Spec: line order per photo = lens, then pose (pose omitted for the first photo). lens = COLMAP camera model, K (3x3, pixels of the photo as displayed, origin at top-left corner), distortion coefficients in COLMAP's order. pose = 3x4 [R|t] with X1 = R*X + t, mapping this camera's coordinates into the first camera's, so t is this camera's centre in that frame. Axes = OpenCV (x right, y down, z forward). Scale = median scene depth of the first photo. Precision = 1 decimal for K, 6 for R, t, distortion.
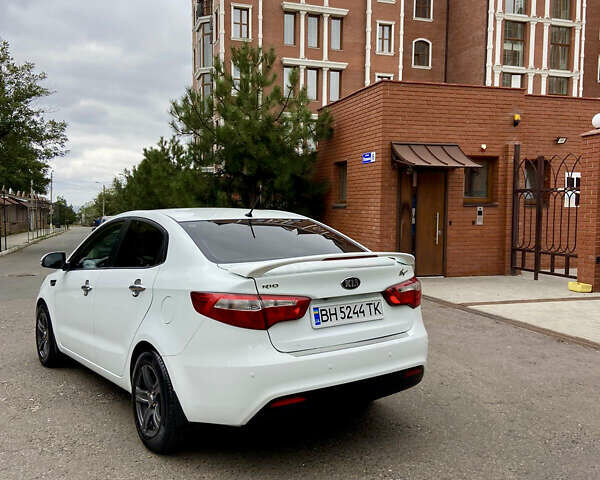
lens RADIAL K [[599.9, 0, 300.1], [0, 599.9, 234.3], [0, 0, 1]] dist [0.050152, 0.000000]
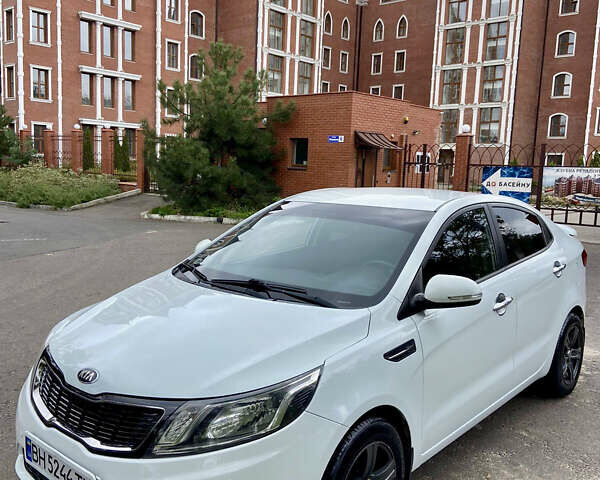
lens RADIAL K [[599.9, 0, 297.0], [0, 599.9, 243.5], [0, 0, 1]] dist [0.050152, 0.000000]
pose [[0.867210, -0.034738, 0.496729, -0.225325], [-0.010885, 0.996003, 0.088658, 0.001644], [-0.497824, -0.082292, 0.863365, -0.094430]]
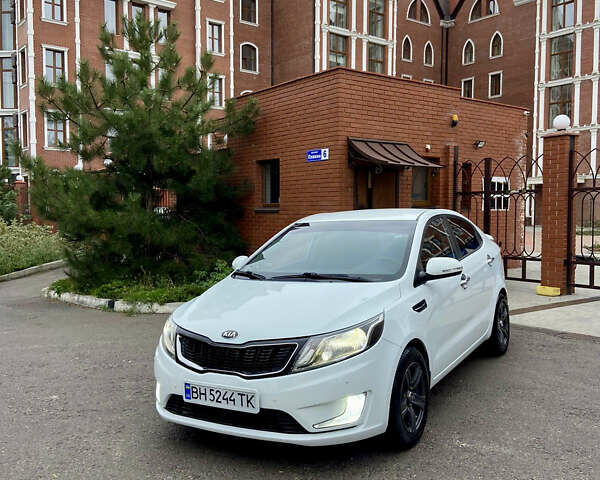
lens RADIAL K [[599.9, 0, 300.2], [0, 599.9, 240.9], [0, 0, 1]] dist [0.050152, 0.000000]
pose [[0.941407, -0.020676, 0.336638, -0.062120], [0.021369, 0.999770, 0.001648, -0.001026], [-0.336595, 0.005642, 0.941633, 0.053439]]
